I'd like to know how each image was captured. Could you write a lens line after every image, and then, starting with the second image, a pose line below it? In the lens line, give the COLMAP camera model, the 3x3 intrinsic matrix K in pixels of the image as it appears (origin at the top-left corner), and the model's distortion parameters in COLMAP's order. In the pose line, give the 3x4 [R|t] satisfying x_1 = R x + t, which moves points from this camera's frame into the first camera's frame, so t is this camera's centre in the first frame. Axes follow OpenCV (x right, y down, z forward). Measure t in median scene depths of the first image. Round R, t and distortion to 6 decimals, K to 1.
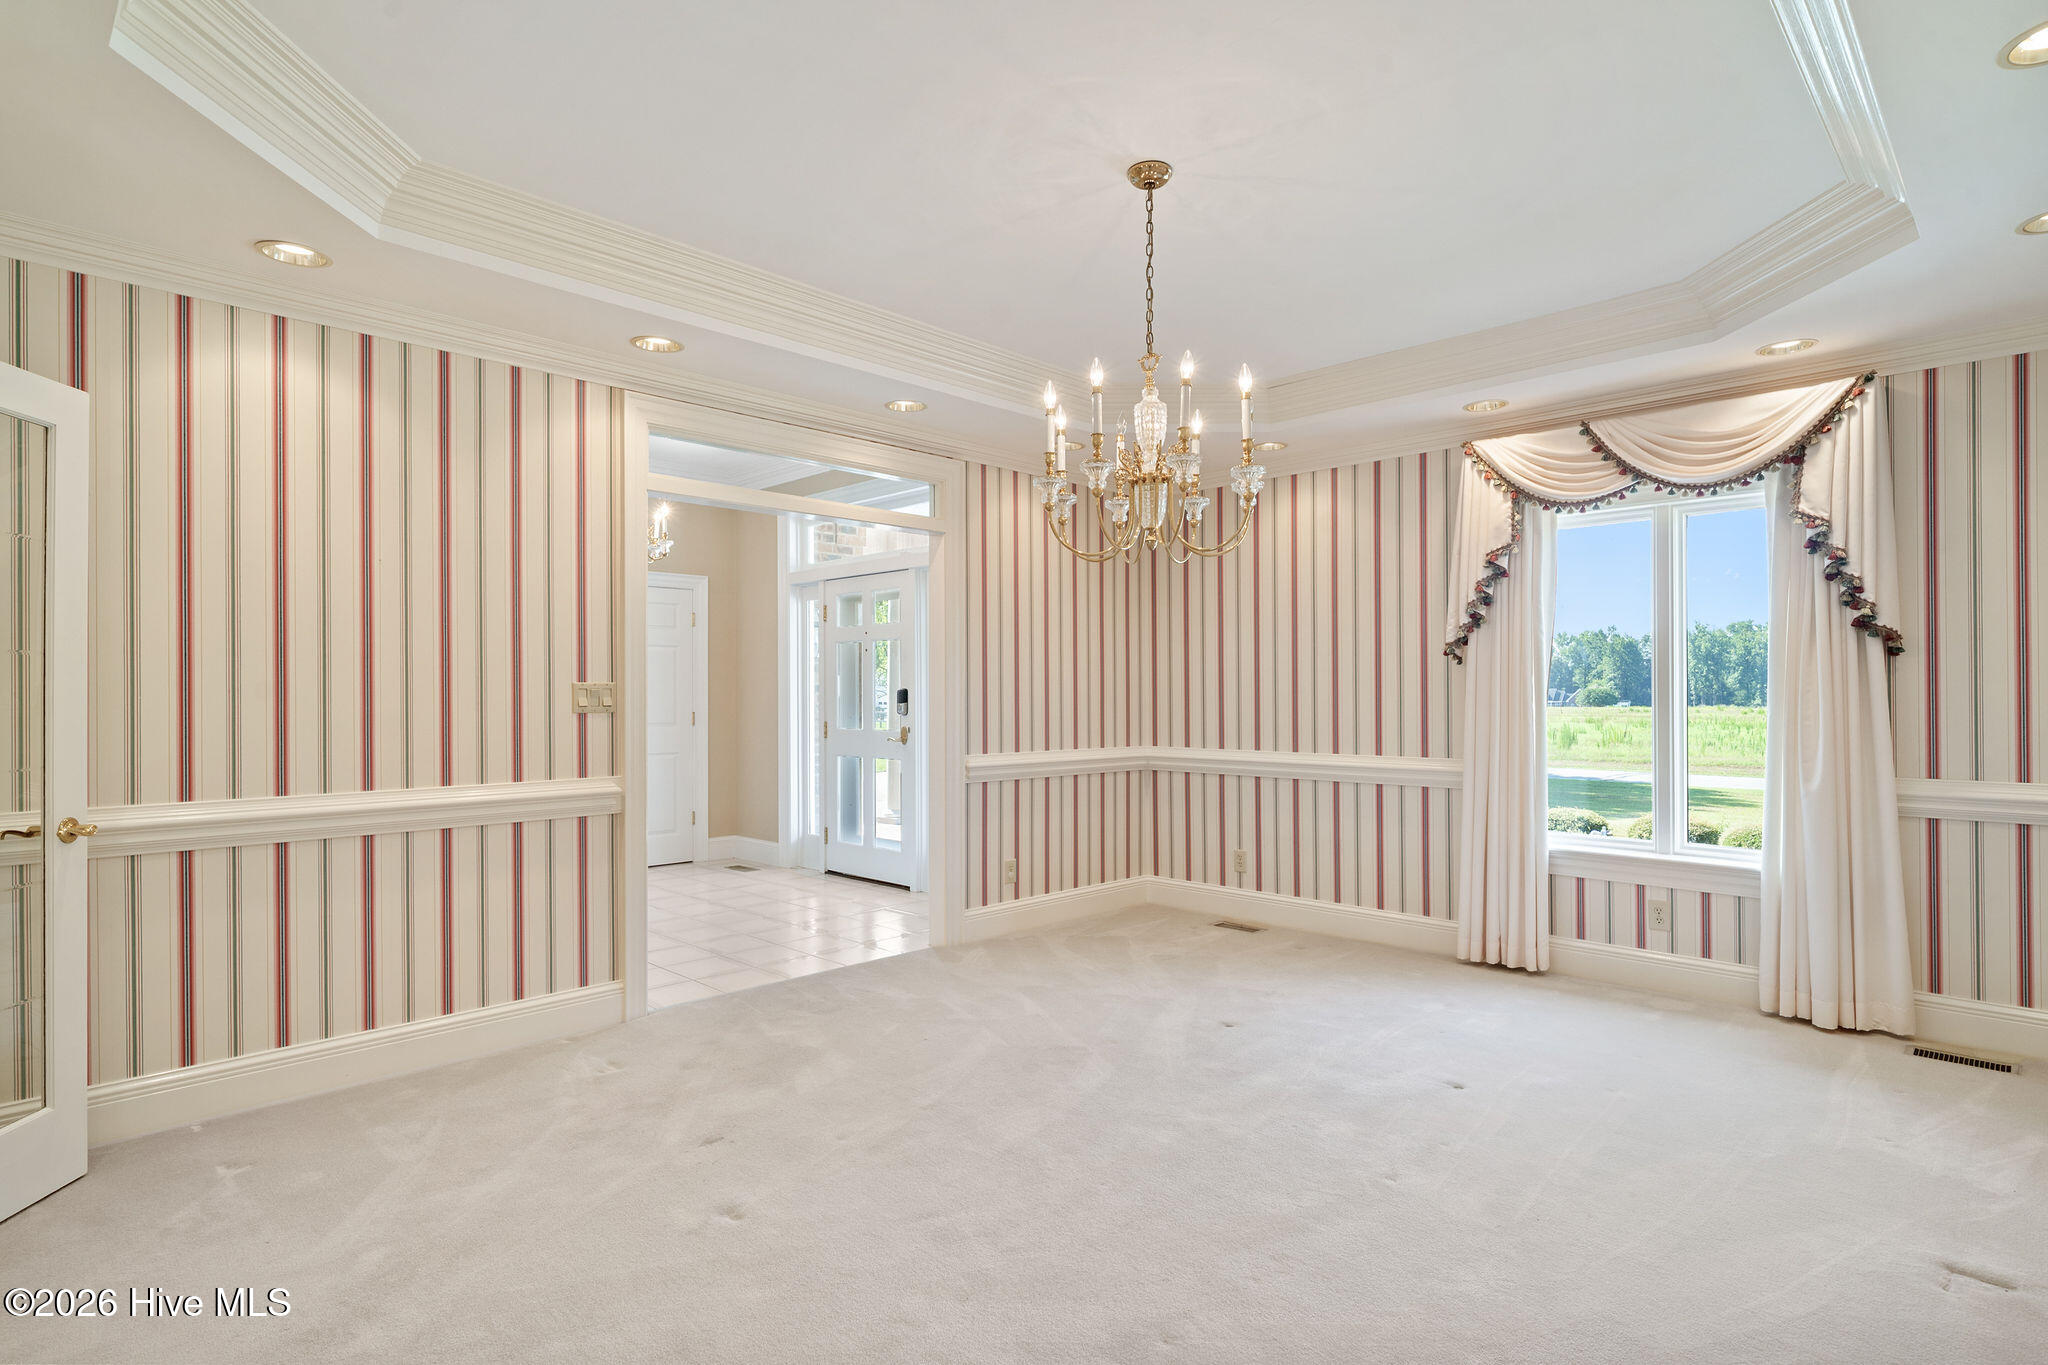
lens RADIAL K [[1012.3, 0, 1019.7], [0, 1012.3, 693.8], [0, 0, 1]] dist [0.003860, 0.000593]
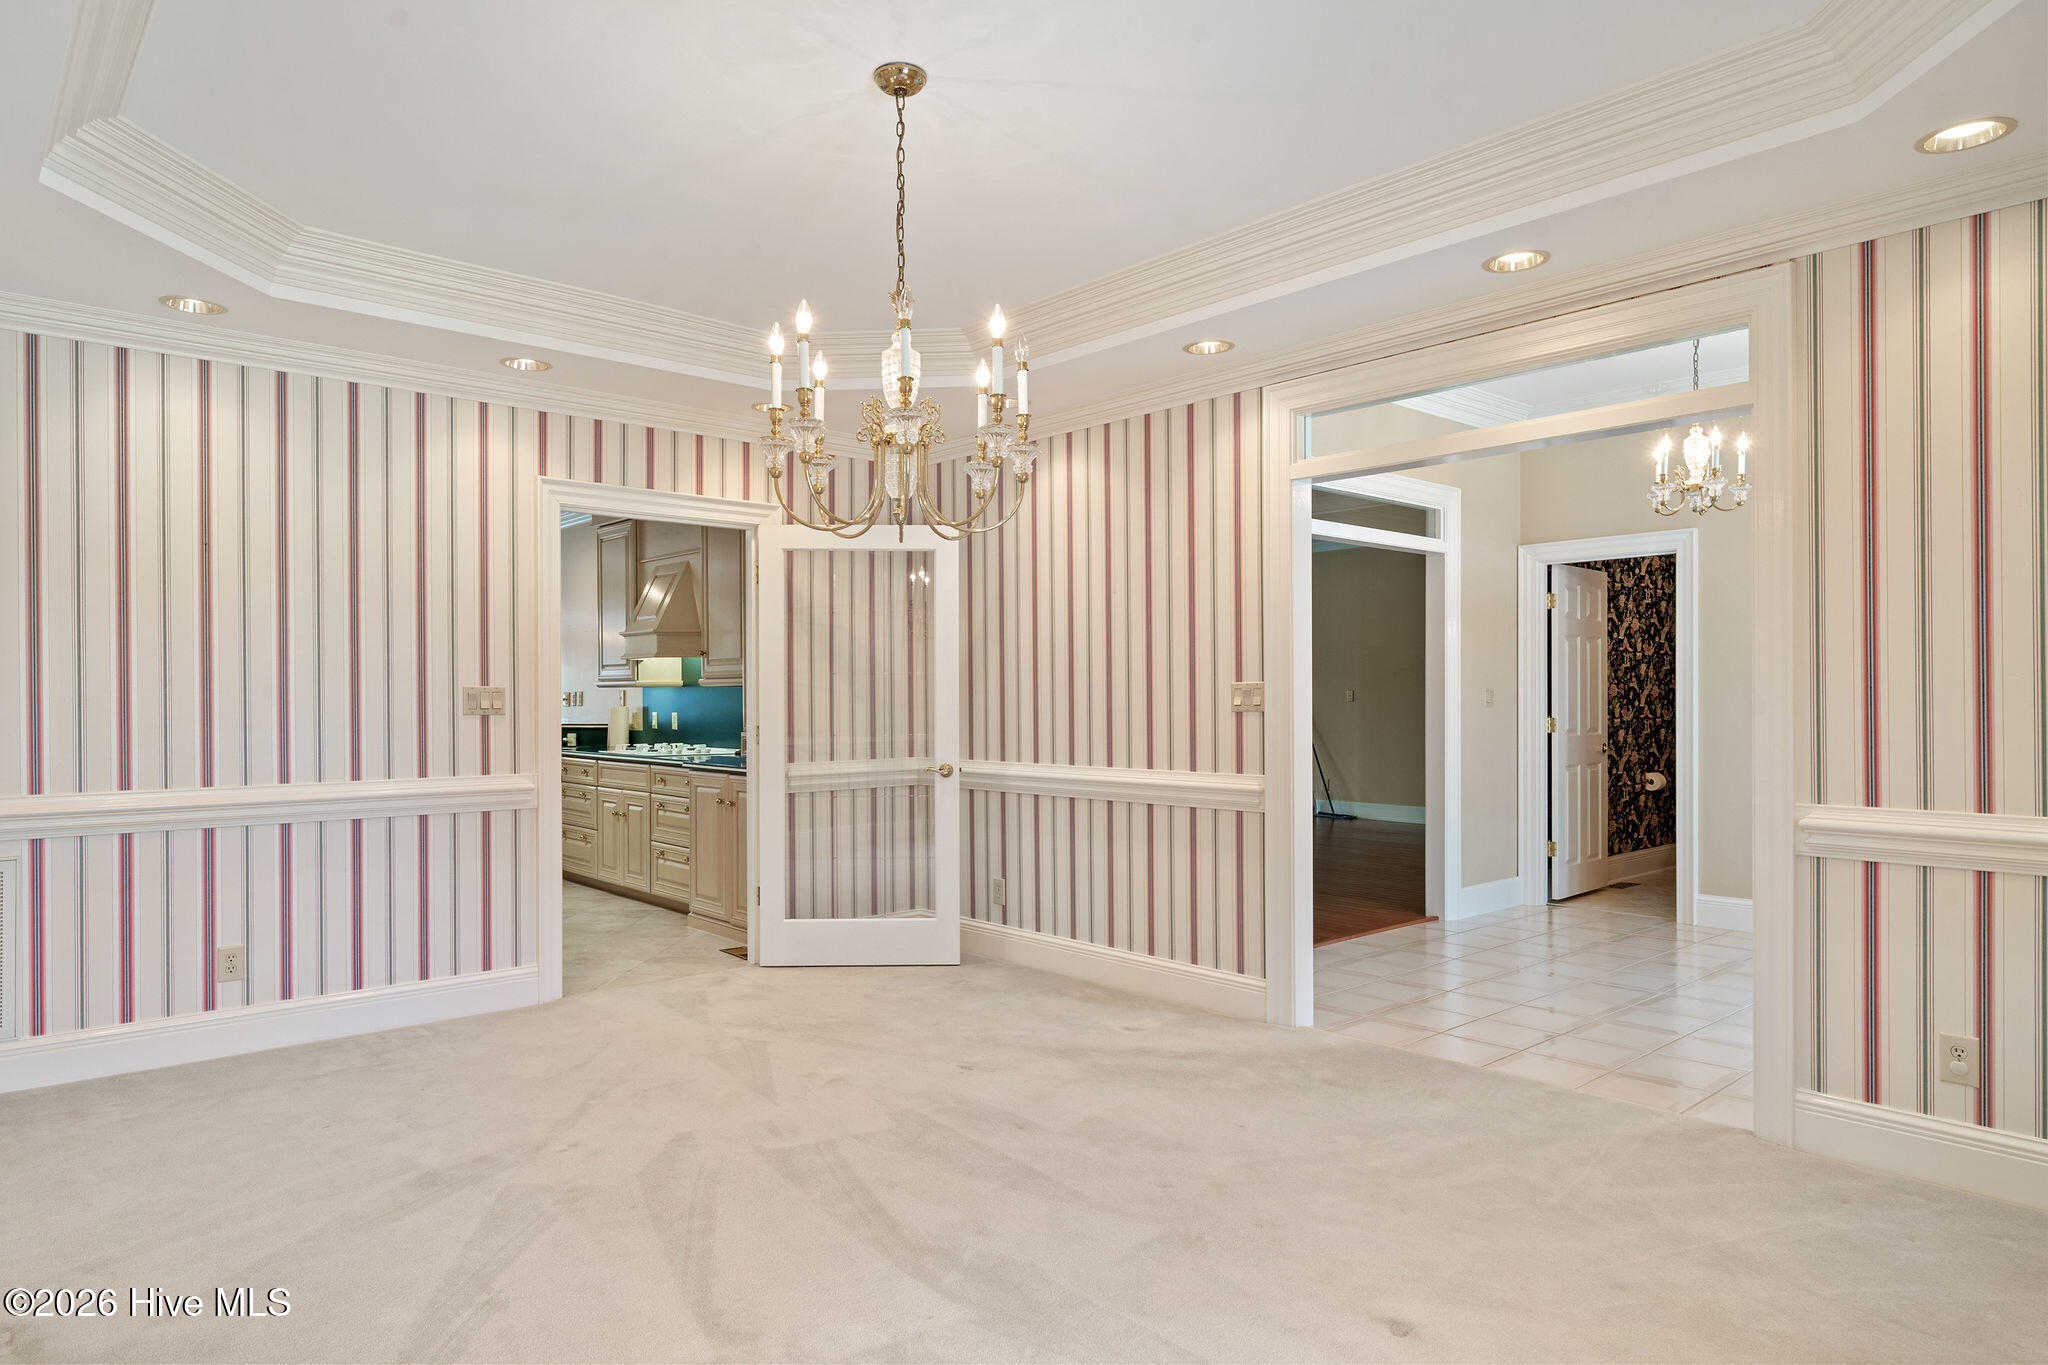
lens RADIAL K [[1244.5, 0, 1021.5], [0, 1244.5, 686.8], [0, 0, 1]] dist [0.004697, -0.000075]
pose [[-0.049803, -0.004827, -0.998747, 0.850109], [0.008724, 0.999948, -0.005267, -0.001493], [0.998721, -0.008975, -0.049758, 0.831723]]
